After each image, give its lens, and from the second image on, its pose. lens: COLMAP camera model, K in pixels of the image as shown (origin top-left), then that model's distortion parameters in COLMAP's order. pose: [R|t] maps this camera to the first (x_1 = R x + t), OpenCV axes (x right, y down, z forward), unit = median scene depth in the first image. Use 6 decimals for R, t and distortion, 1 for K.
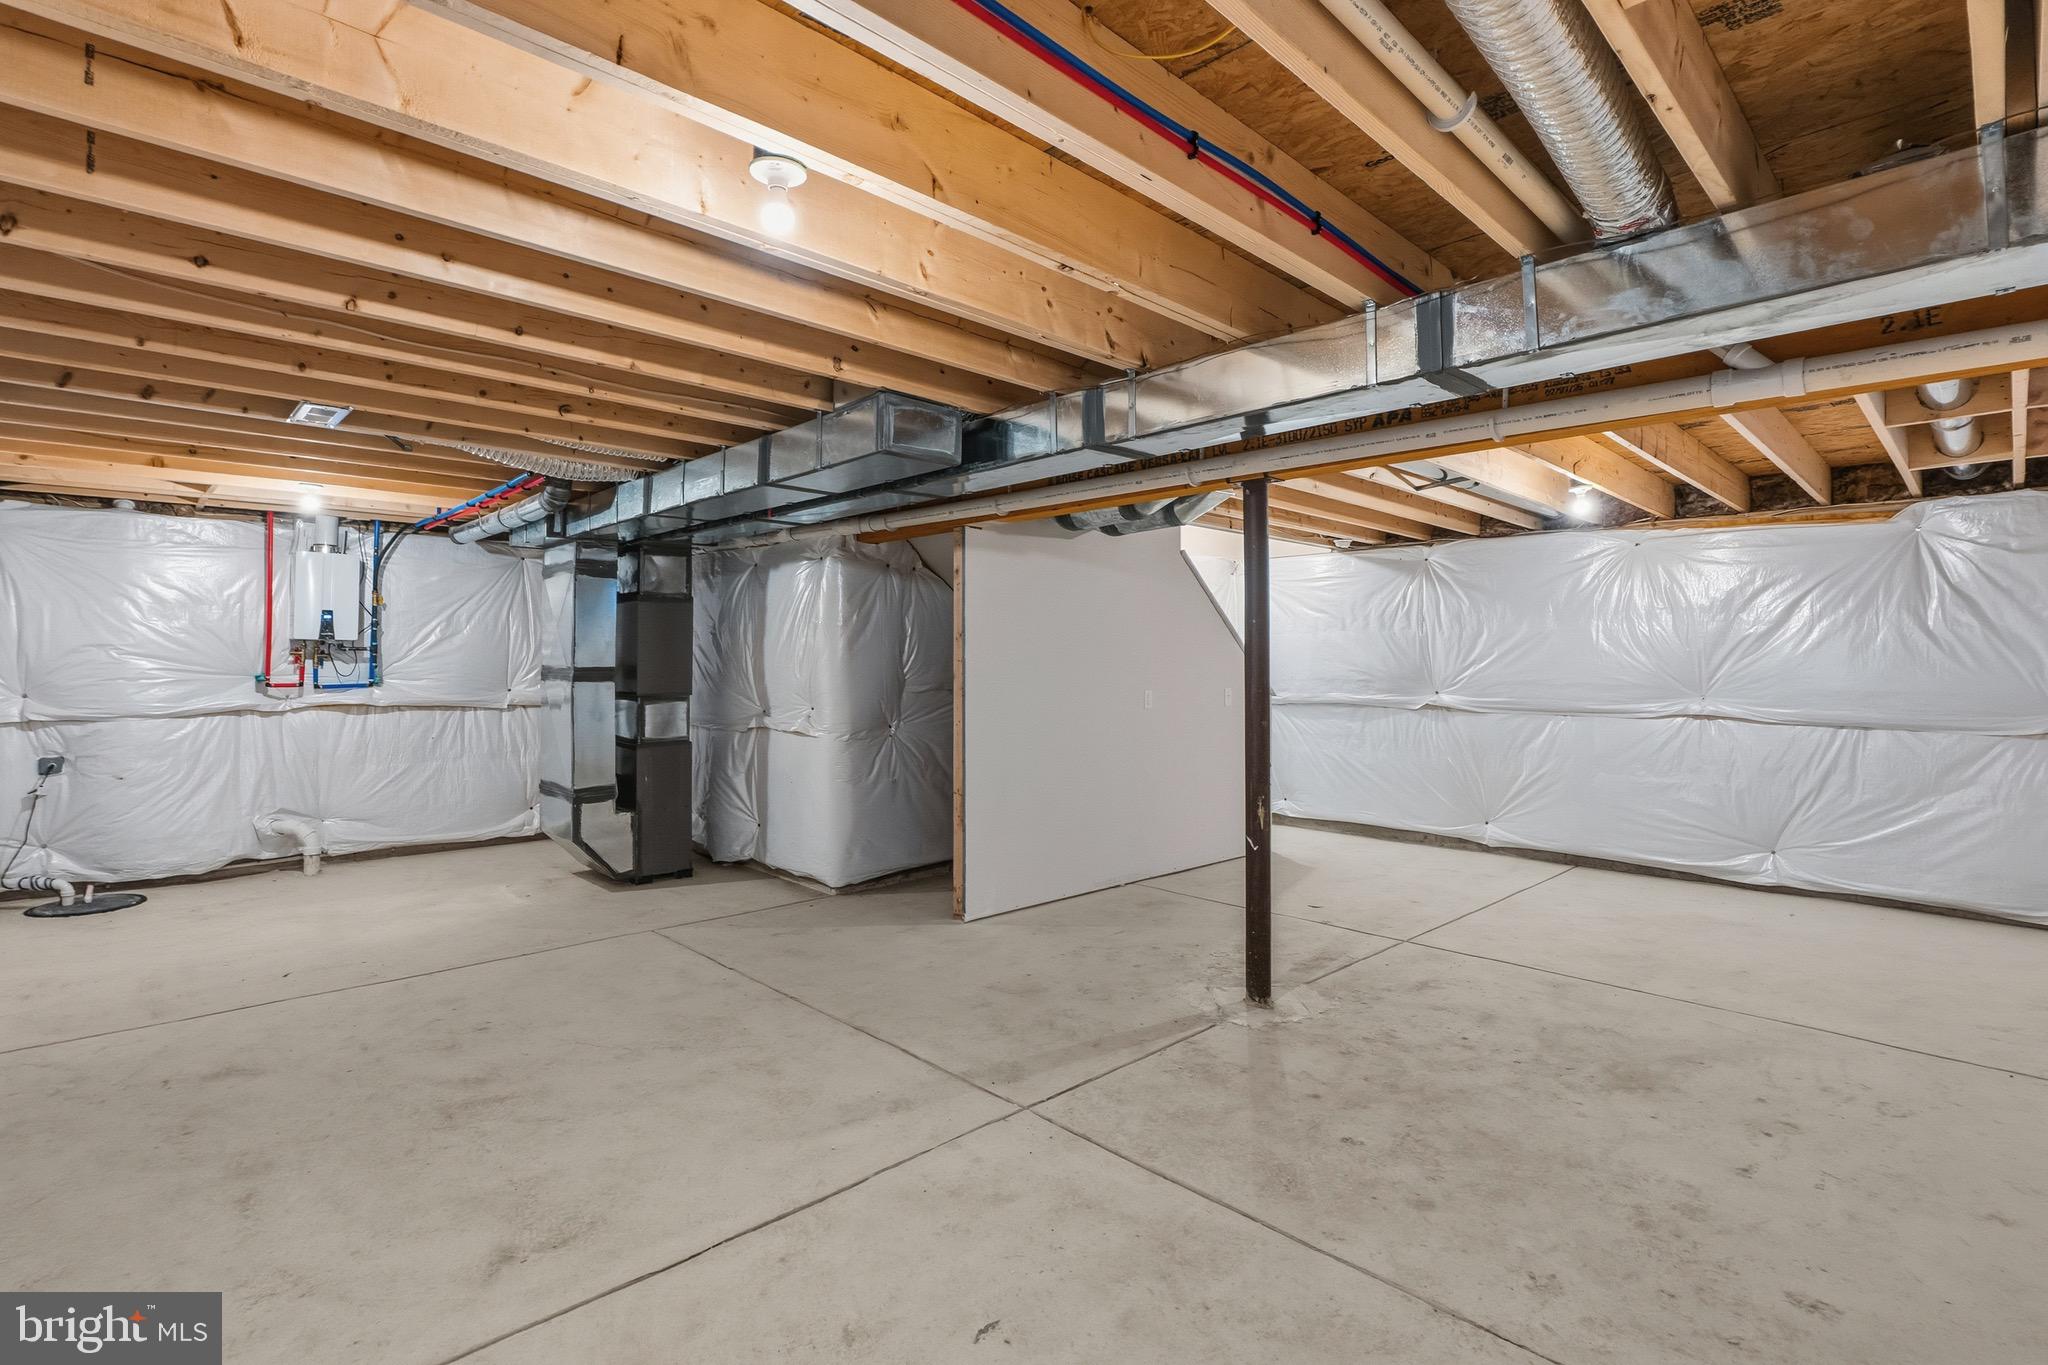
lens RADIAL K [[943.1, 0, 1029.9], [0, 943.1, 685.1], [0, 0, 1]] dist [-0.004516, -0.000118]
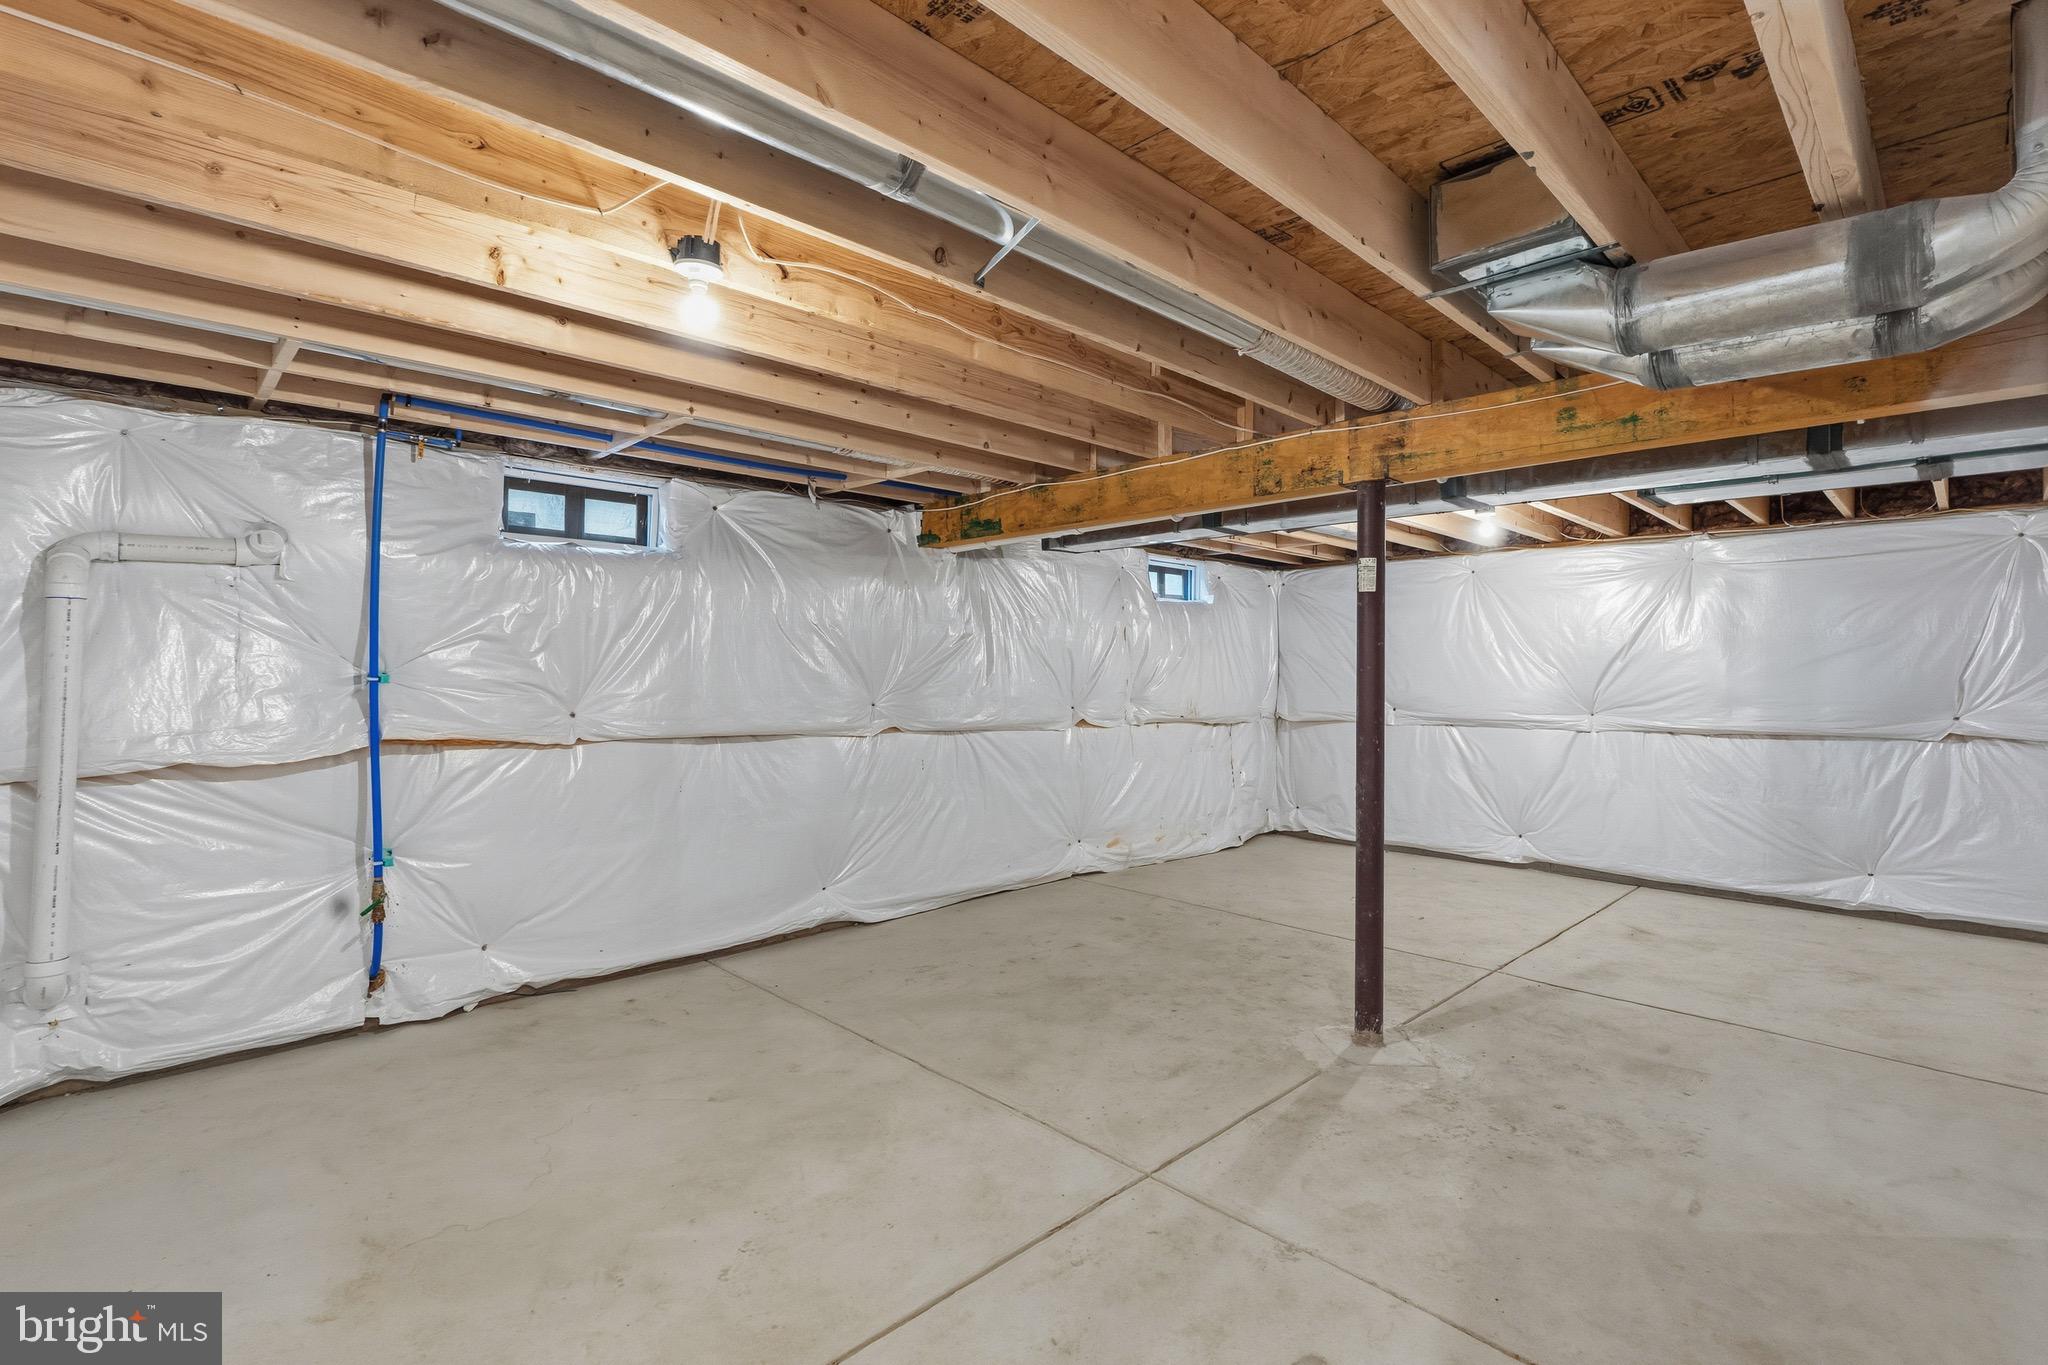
lens RADIAL K [[943.1, 0, 1029.9], [0, 943.1, 685.1], [0, 0, 1]] dist [-0.004516, -0.000118]
pose [[-0.999810, -0.012360, -0.015082, 0.675321], [-0.012838, 0.999405, 0.032008, -0.045892], [0.014678, 0.032196, -0.999374, 2.170491]]
